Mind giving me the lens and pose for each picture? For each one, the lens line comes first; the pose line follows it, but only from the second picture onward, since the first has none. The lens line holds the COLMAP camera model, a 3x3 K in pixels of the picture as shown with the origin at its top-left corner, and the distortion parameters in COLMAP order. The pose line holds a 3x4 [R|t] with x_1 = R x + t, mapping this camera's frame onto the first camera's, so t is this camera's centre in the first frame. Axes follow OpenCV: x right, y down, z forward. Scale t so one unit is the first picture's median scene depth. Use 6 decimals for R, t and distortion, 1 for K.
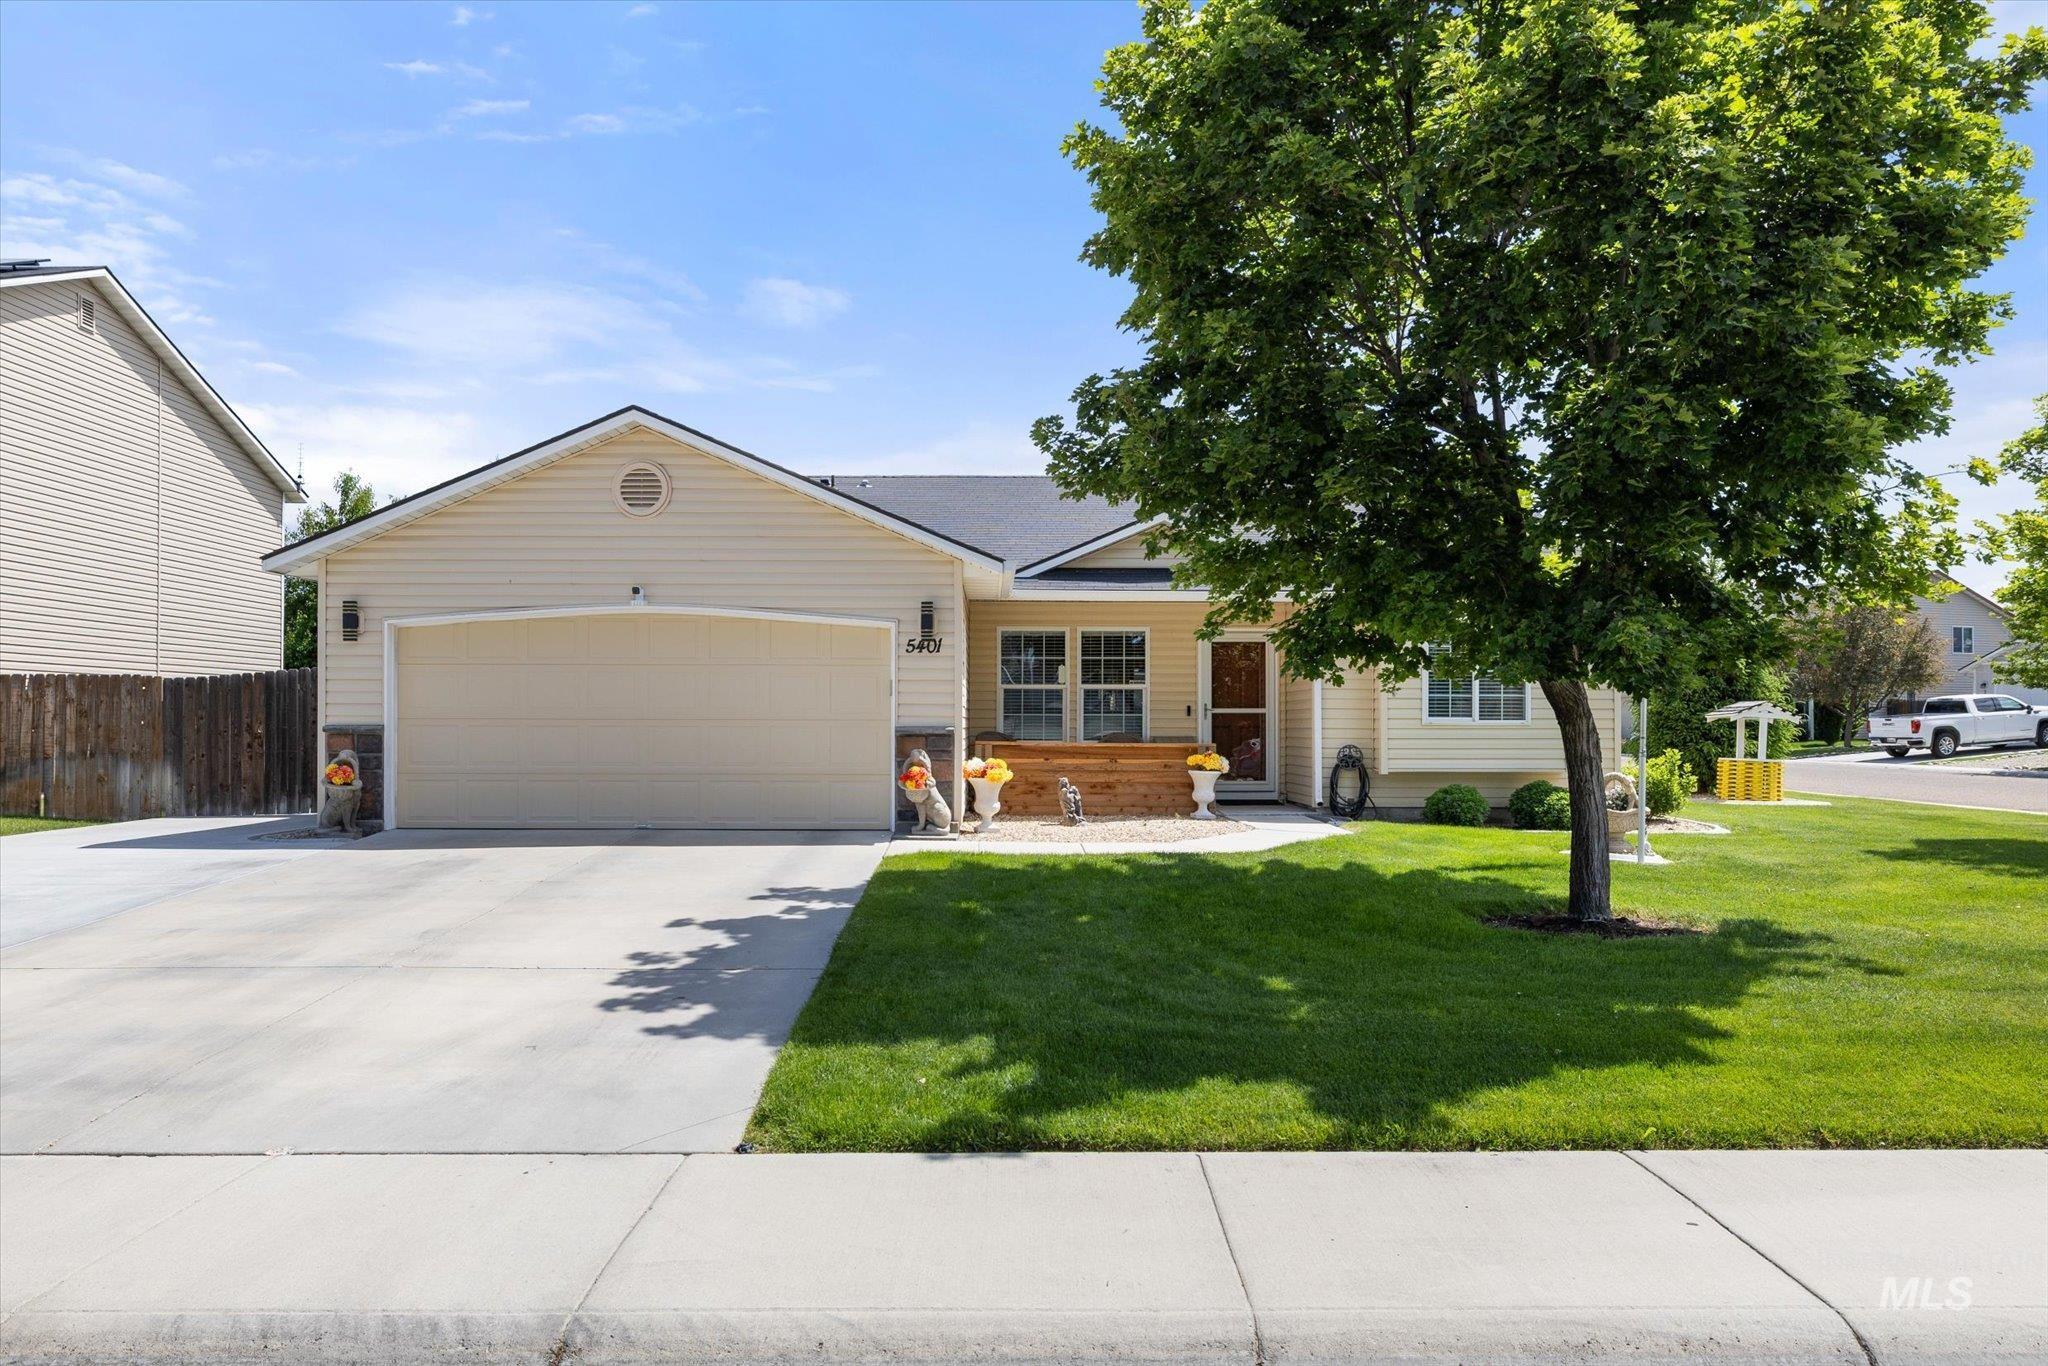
lens RADIAL K [[1267.8, 0, 1021.9], [0, 1267.8, 696.9], [0, 0, 1]] dist [0.004784, 0.000609]
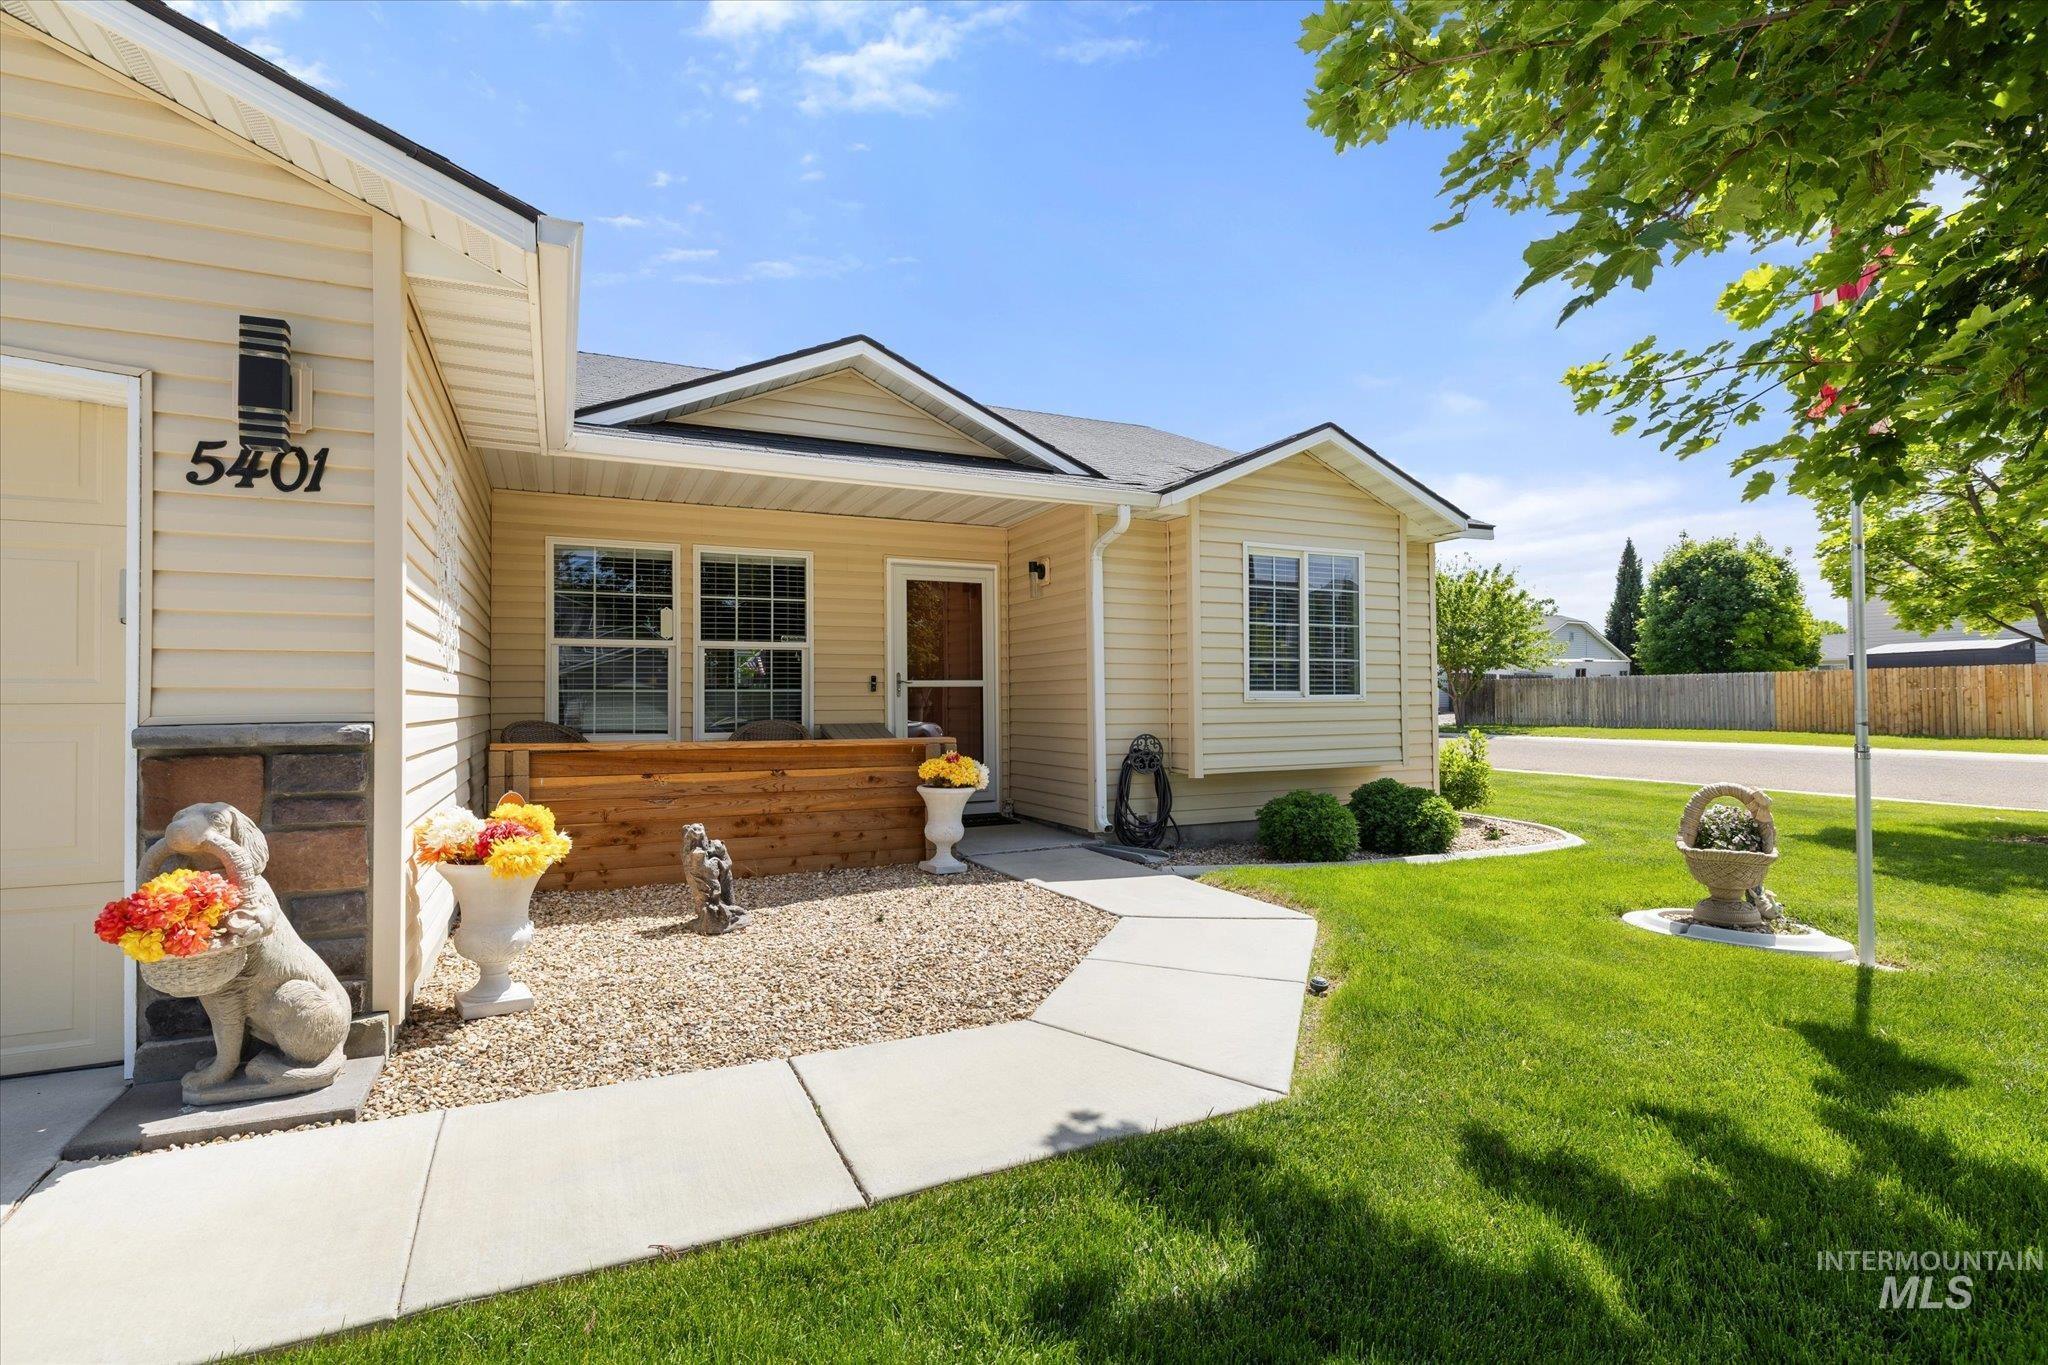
lens RADIAL K [[957.0, 0, 1028.0], [0, 957.0, 683.5], [0, 0, 1]] dist [-0.003833, 0.001801]
pose [[0.908718, -0.000579, 0.417410, -0.002174], [-0.000395, 0.999997, 0.002247, 0.010675], [-0.417411, -0.002206, 0.908715, 0.580839]]
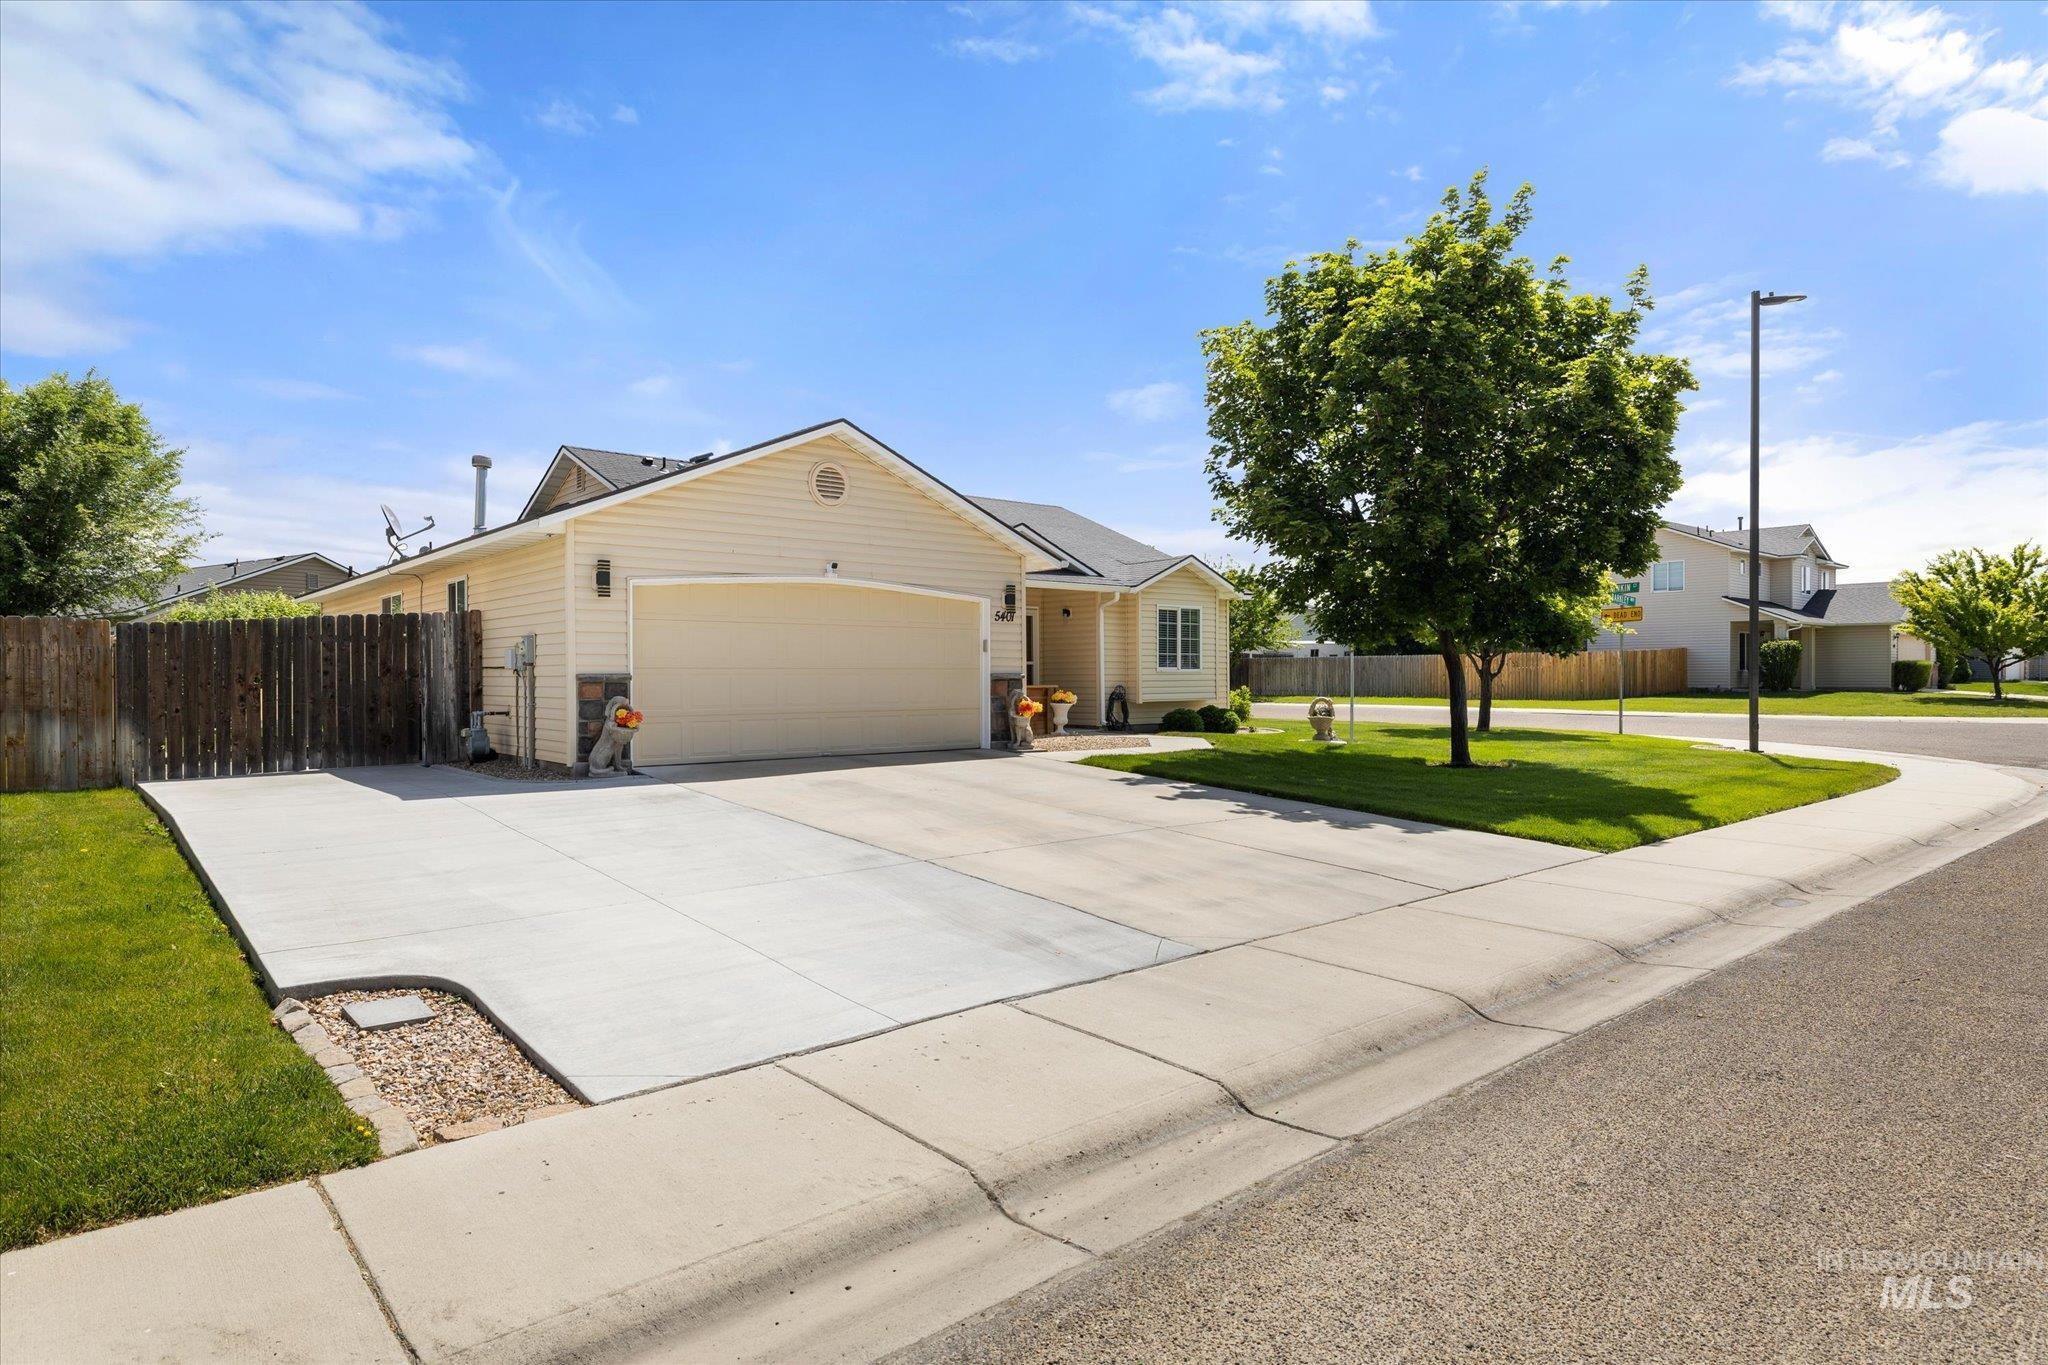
lens RADIAL K [[1105.4, 0, 1028.8], [0, 1105.4, 680.8], [0, 0, 1]] dist [-0.003193, 0.000658]
pose [[0.770633, -0.007815, 0.637231, -0.693691], [-0.008346, 0.999715, 0.022354, 0.003121], [-0.637224, -0.022545, 0.770349, 0.027711]]
